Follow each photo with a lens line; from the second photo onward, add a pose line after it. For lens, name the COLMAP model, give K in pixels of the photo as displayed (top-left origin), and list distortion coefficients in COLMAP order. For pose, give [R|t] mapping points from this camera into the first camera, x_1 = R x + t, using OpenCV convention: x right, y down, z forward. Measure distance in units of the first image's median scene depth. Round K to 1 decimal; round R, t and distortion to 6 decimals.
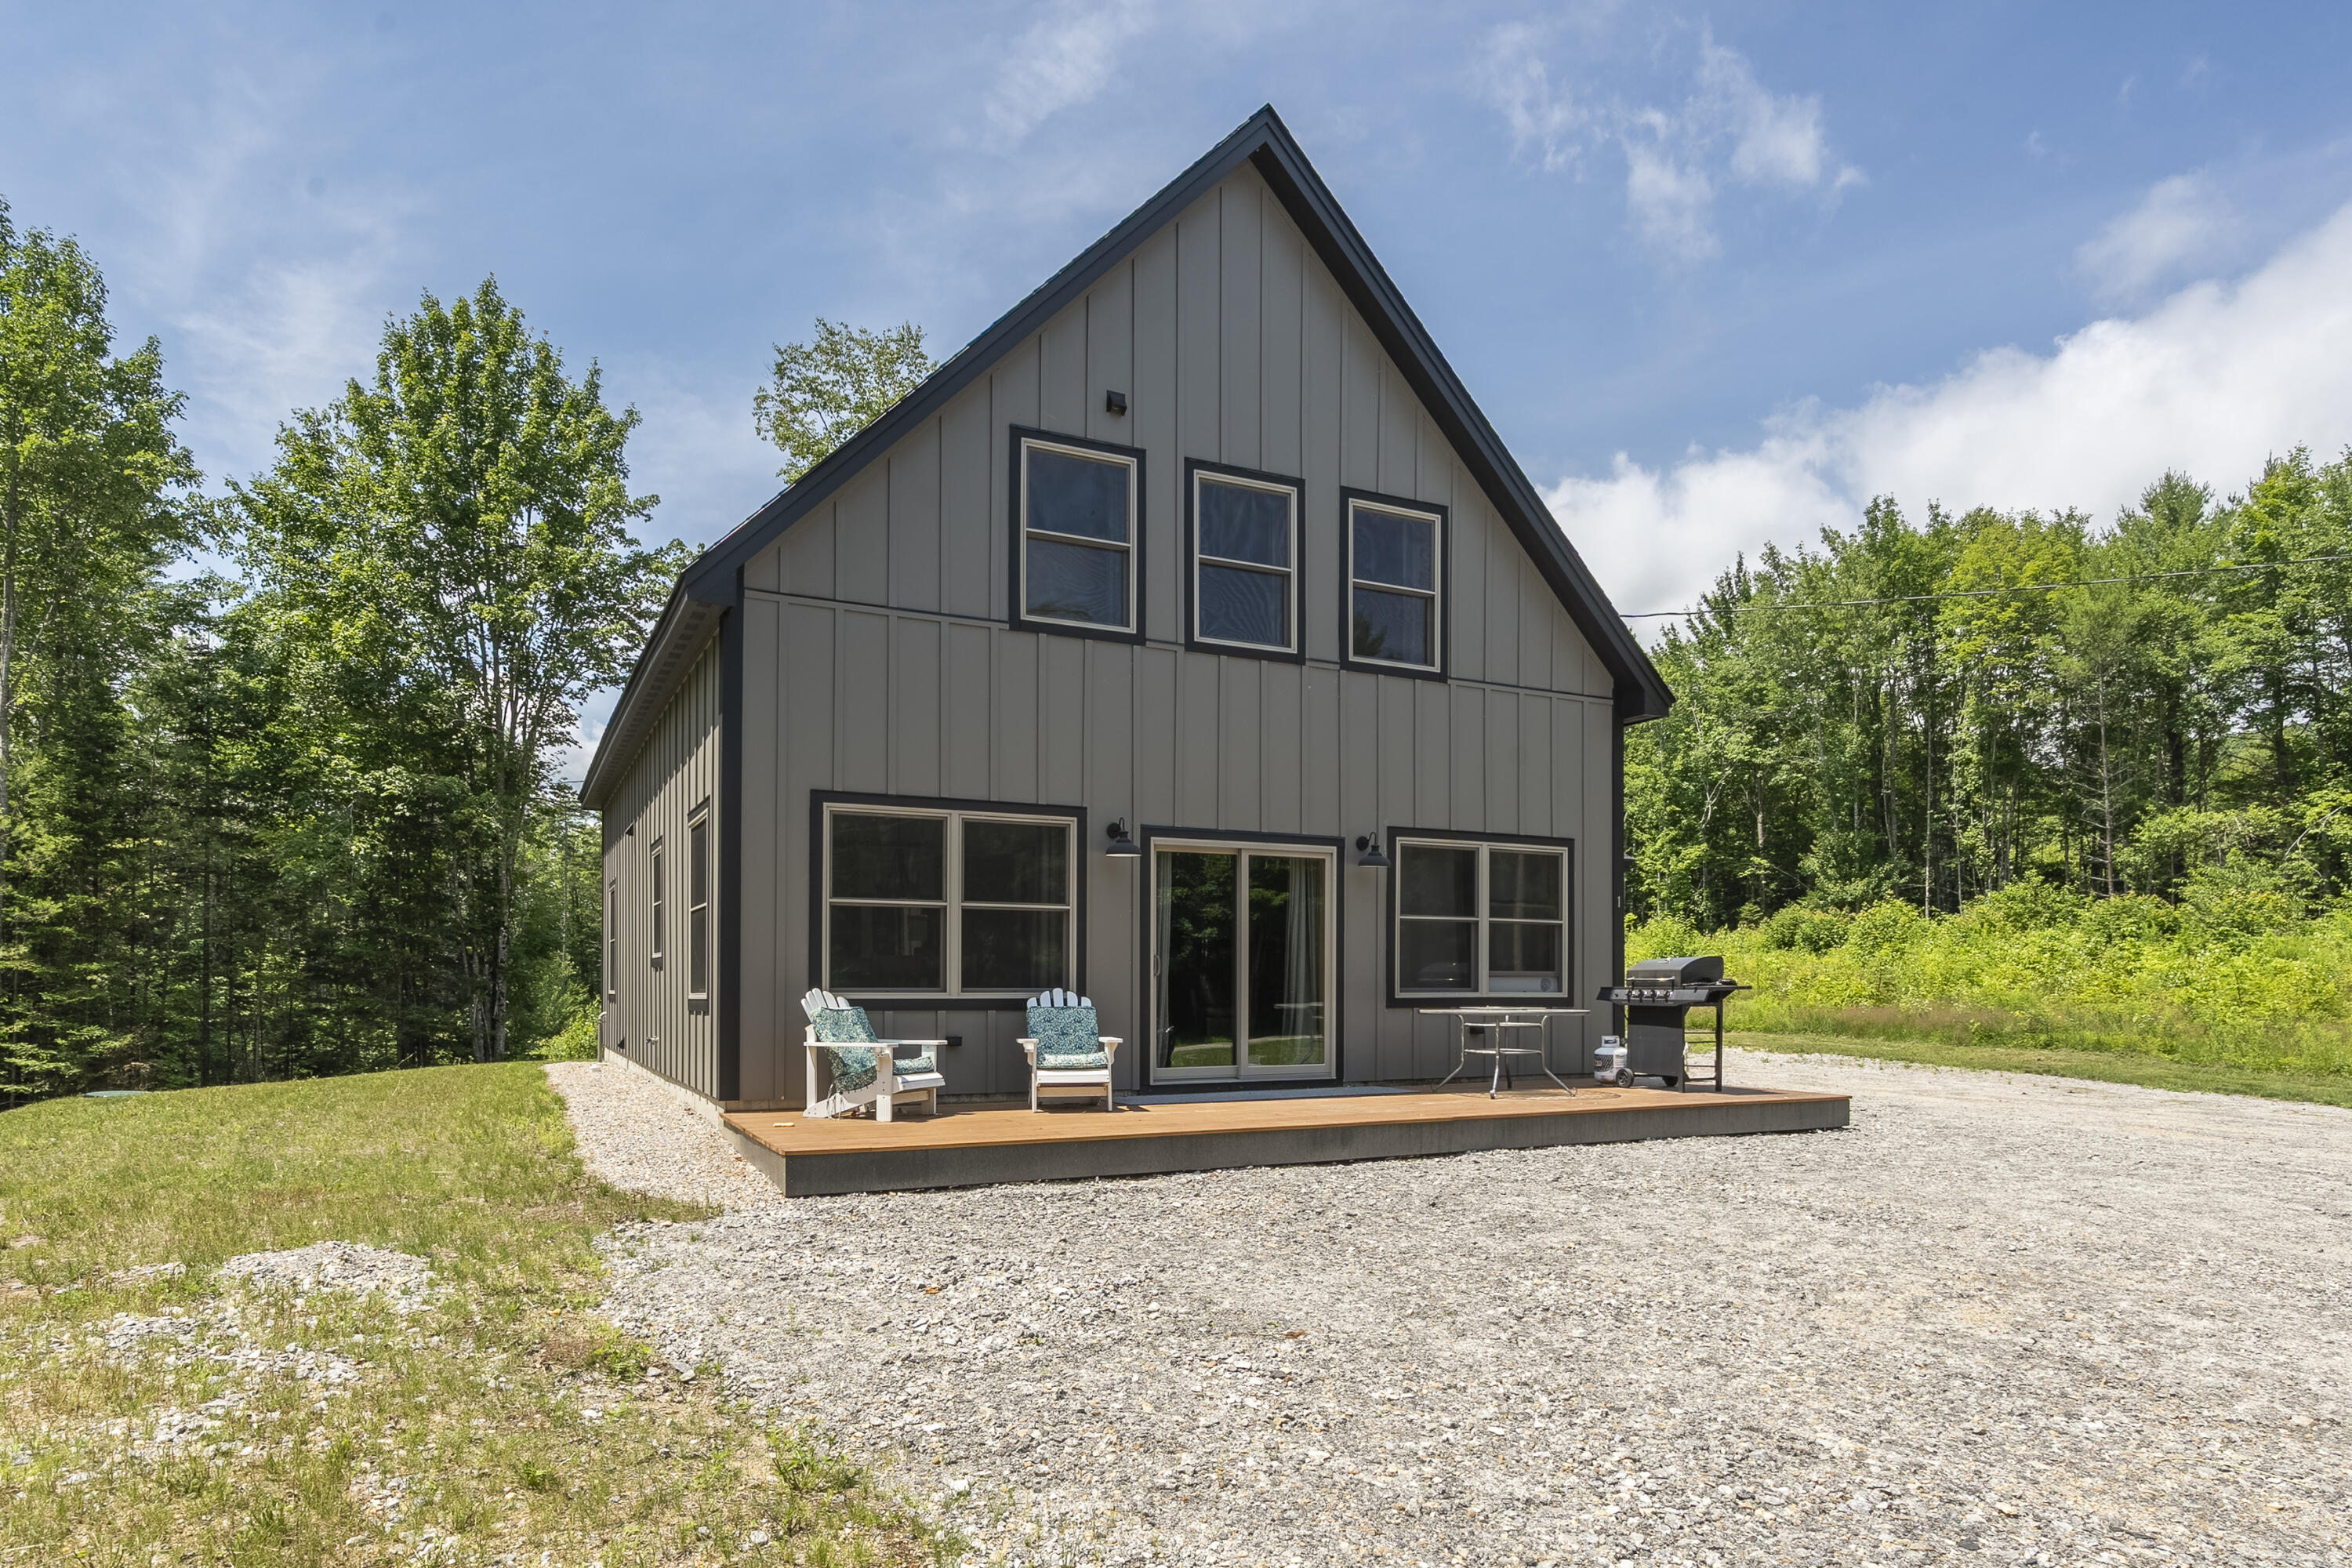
lens RADIAL K [[1445.4, 0, 1178.2], [0, 1445.4, 798.0], [0, 0, 1]] dist [-0.010000, -0.000453]
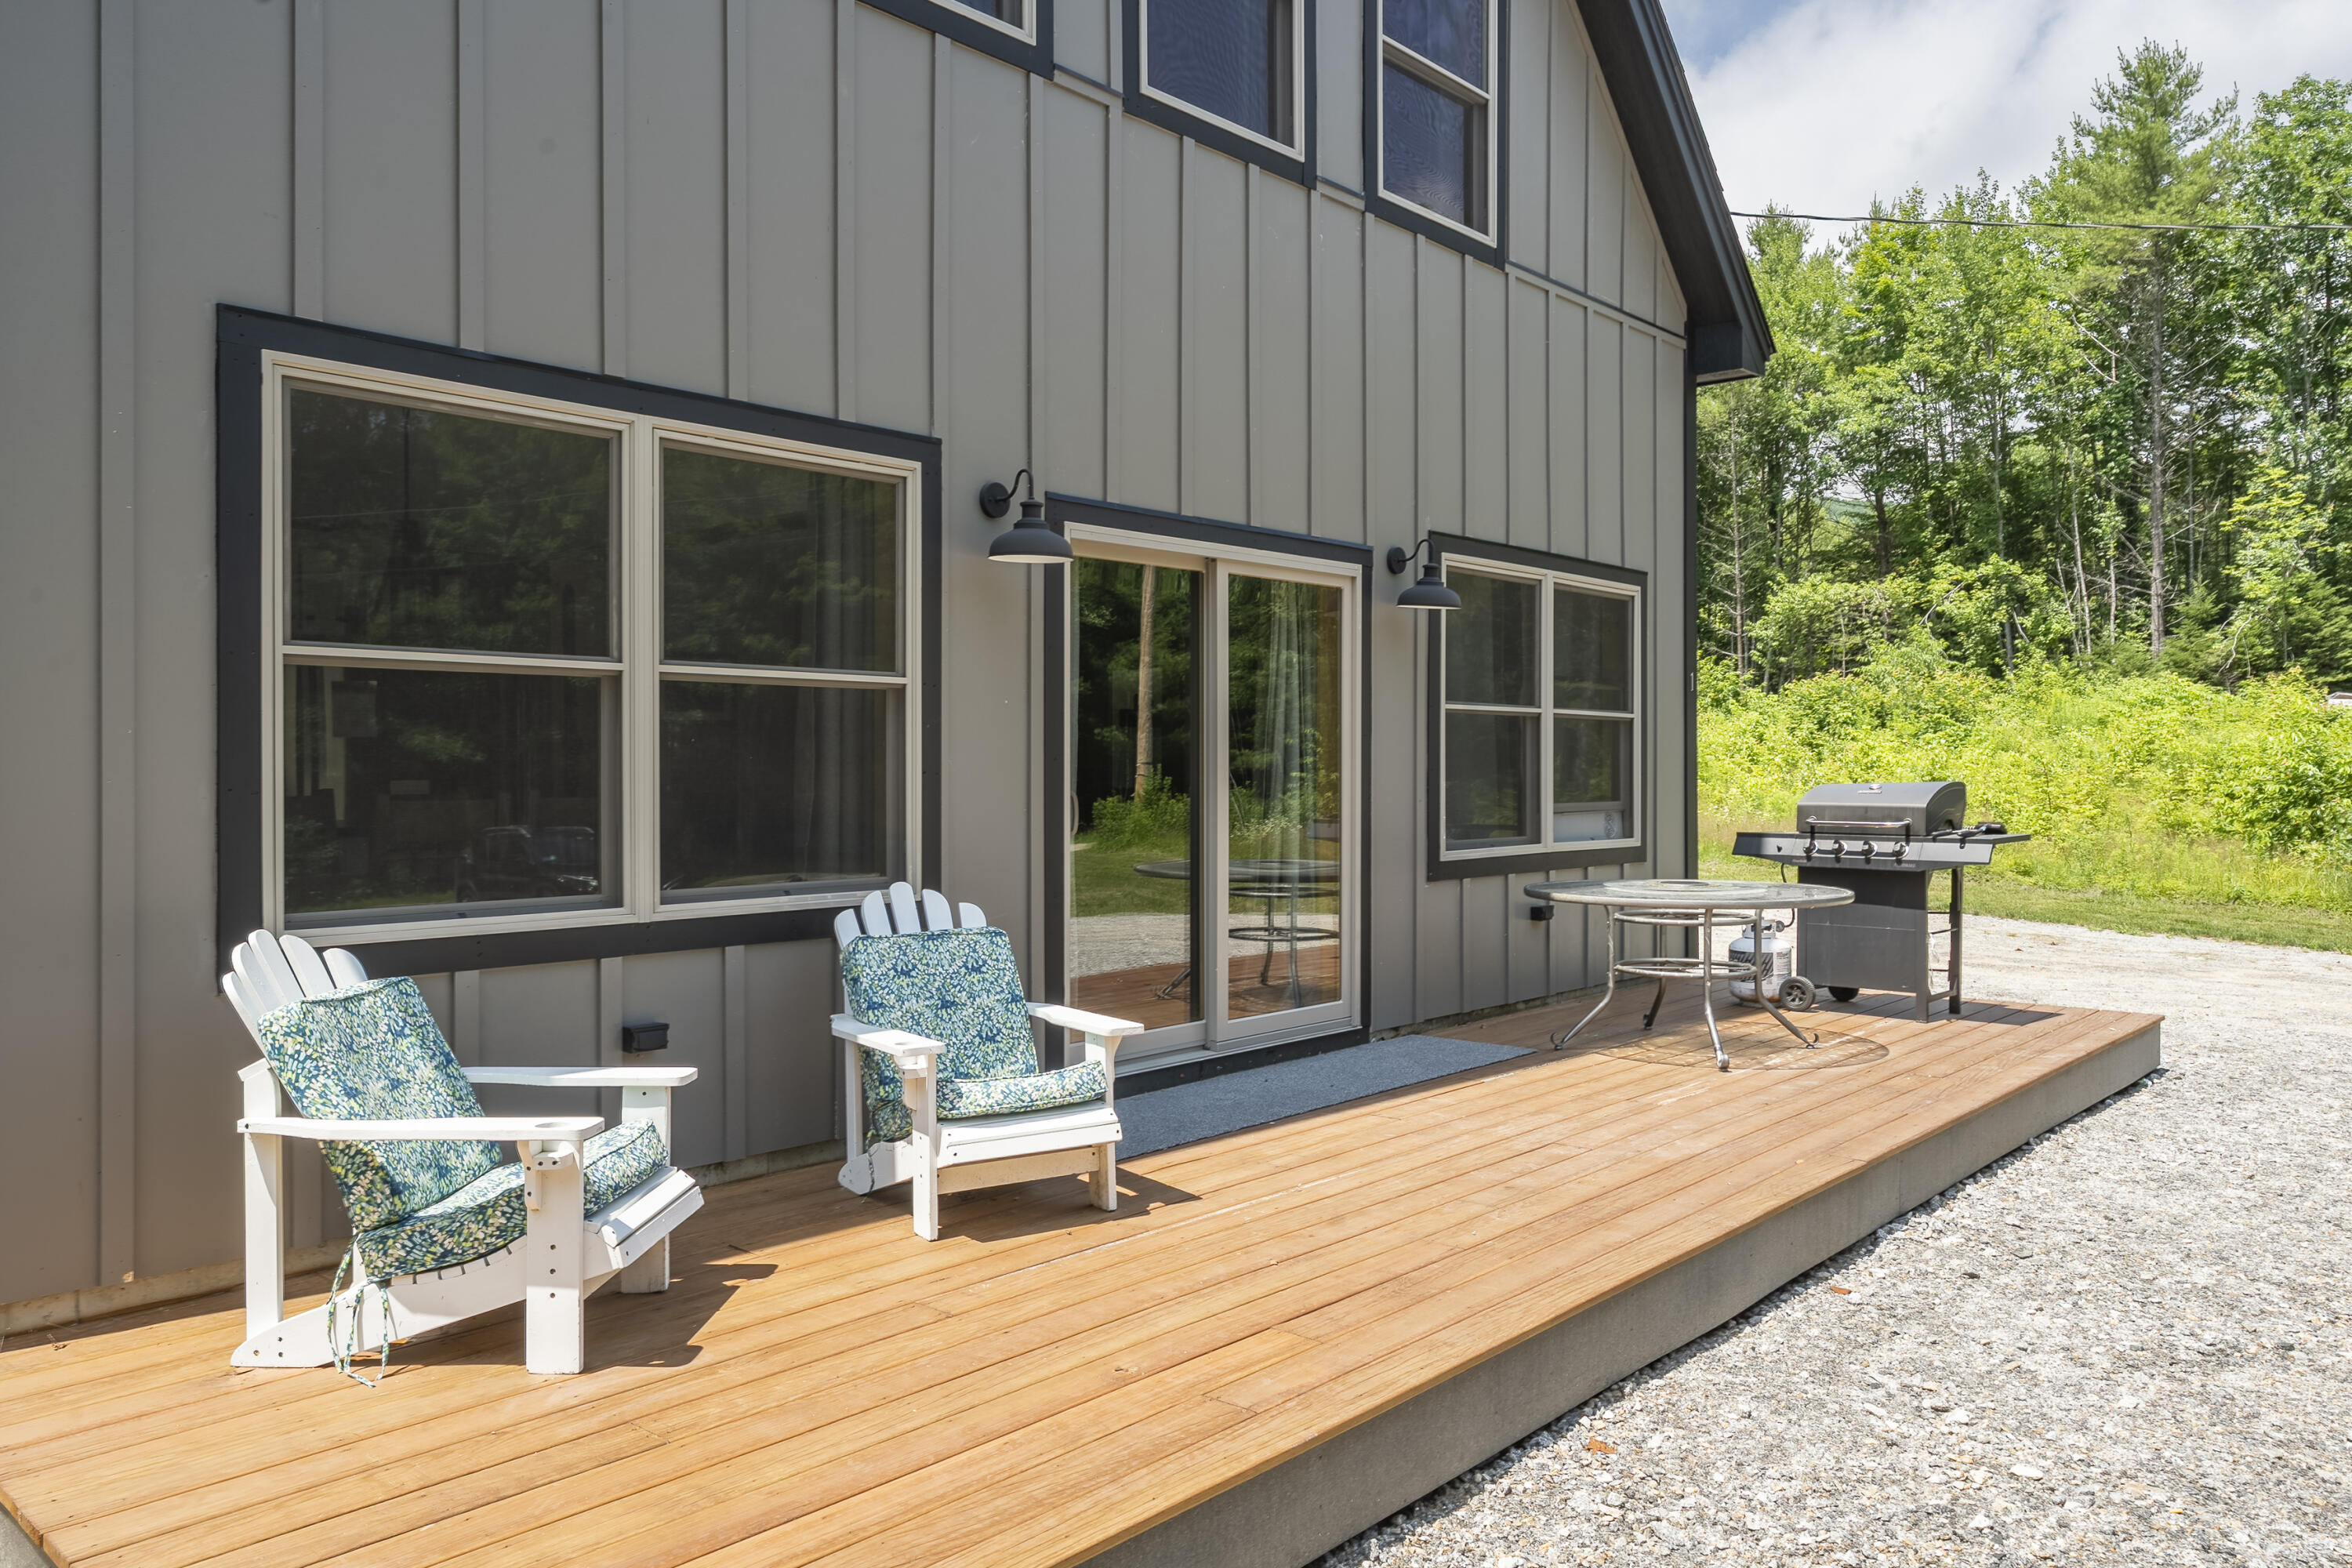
lens RADIAL K [[1726.4, 0, 1220.3], [0, 1726.4, 671.3], [0, 0, 1]] dist [0.000554, 0.004359]
pose [[0.923315, 0.019704, 0.383537, -0.168426], [-0.049620, 0.996433, 0.068262, 0.033020], [-0.380823, -0.082059, 0.920999, 0.481034]]
